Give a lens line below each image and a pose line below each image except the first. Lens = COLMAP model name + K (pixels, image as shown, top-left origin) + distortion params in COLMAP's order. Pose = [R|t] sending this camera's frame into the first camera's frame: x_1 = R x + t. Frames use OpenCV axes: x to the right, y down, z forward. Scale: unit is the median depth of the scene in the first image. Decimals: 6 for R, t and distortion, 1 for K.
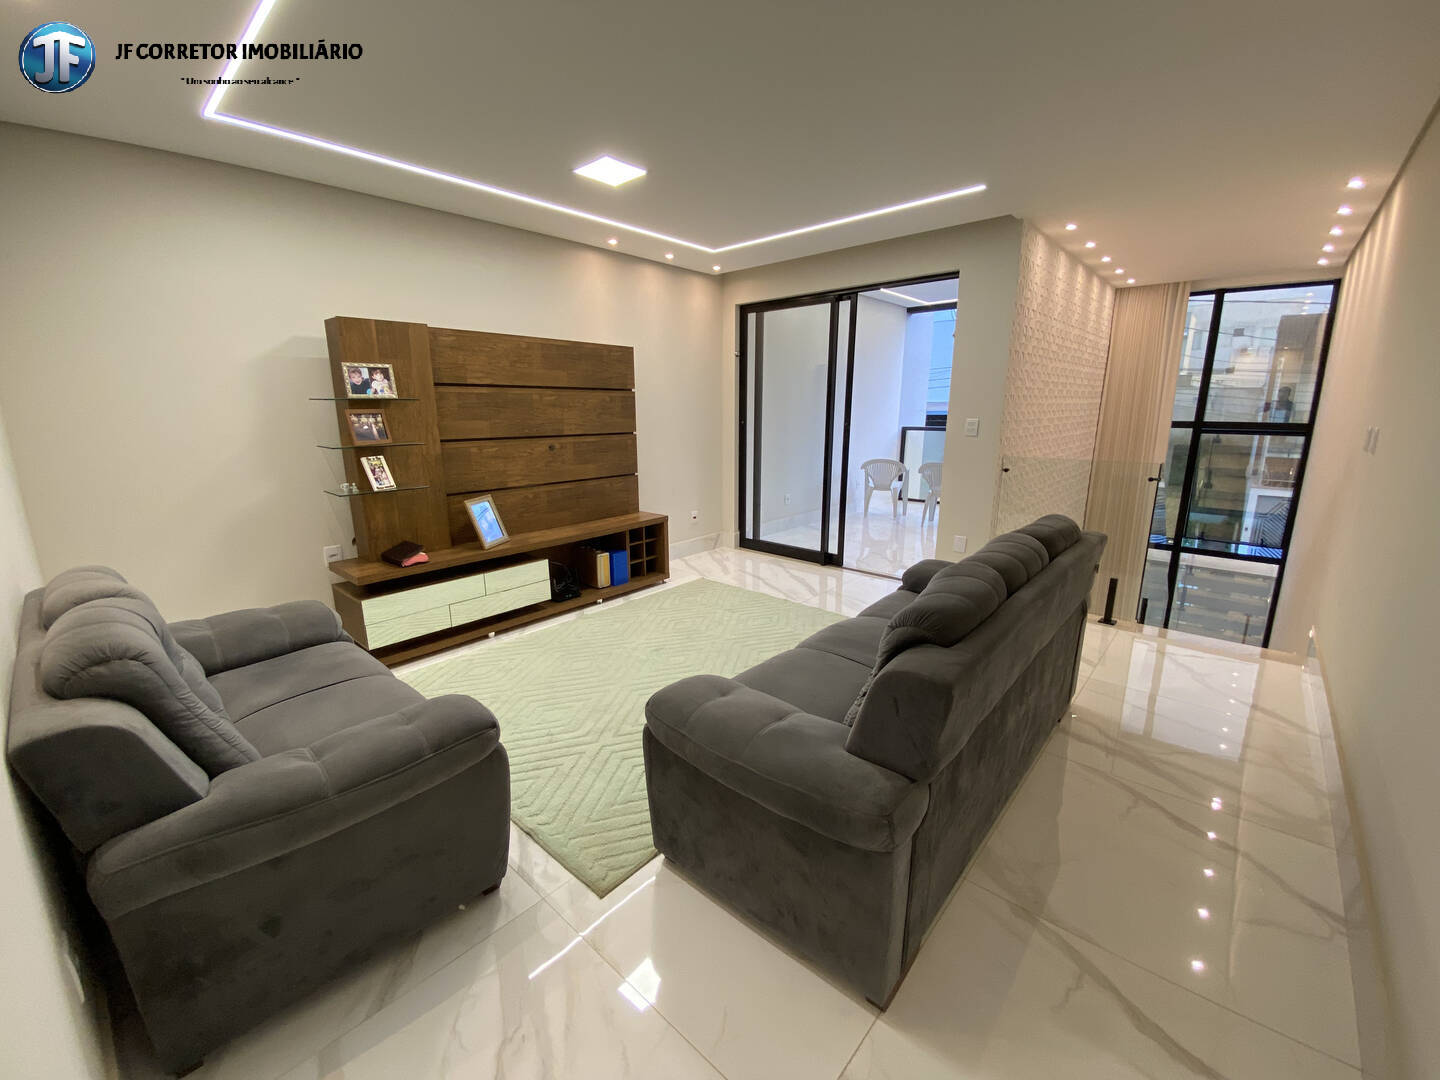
lens RADIAL K [[587.6, 0, 721.9], [0, 587.6, 540.1], [0, 0, 1]] dist [0.019409, -0.019819]
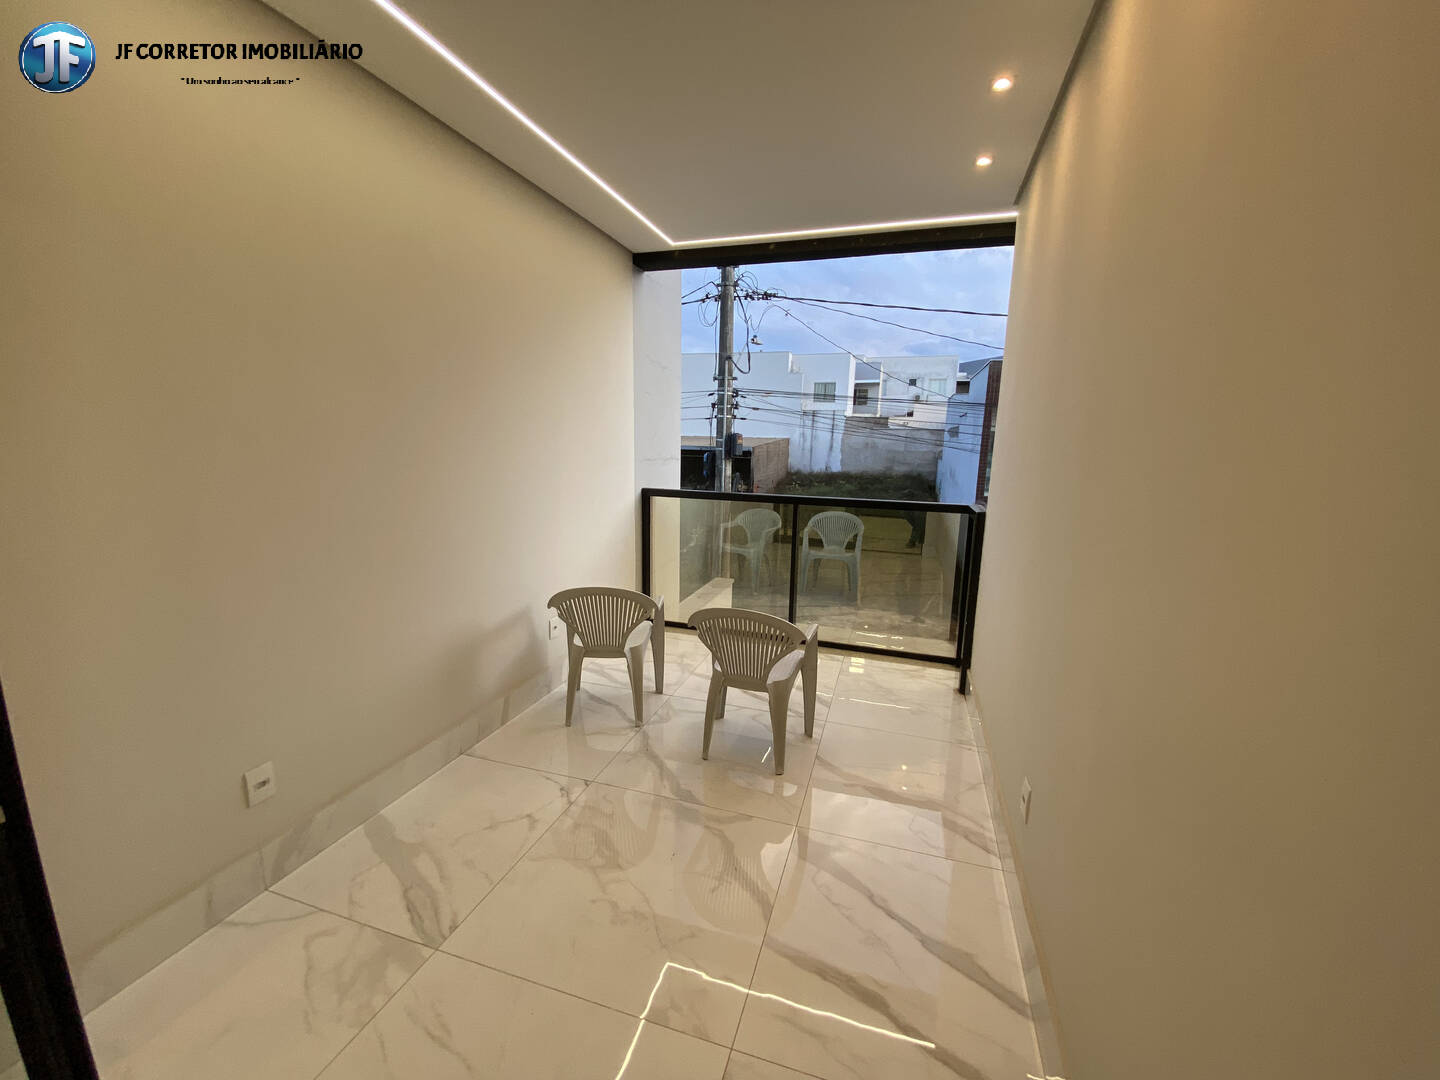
lens RADIAL K [[587.6, 0, 721.9], [0, 587.6, 540.1], [0, 0, 1]] dist [0.019409, -0.019819]
pose [[0.912190, -0.051939, 0.406463, 0.172080], [0.073629, 0.996565, -0.037895, -0.133424], [-0.403099, 0.064495, 0.912881, 0.549127]]
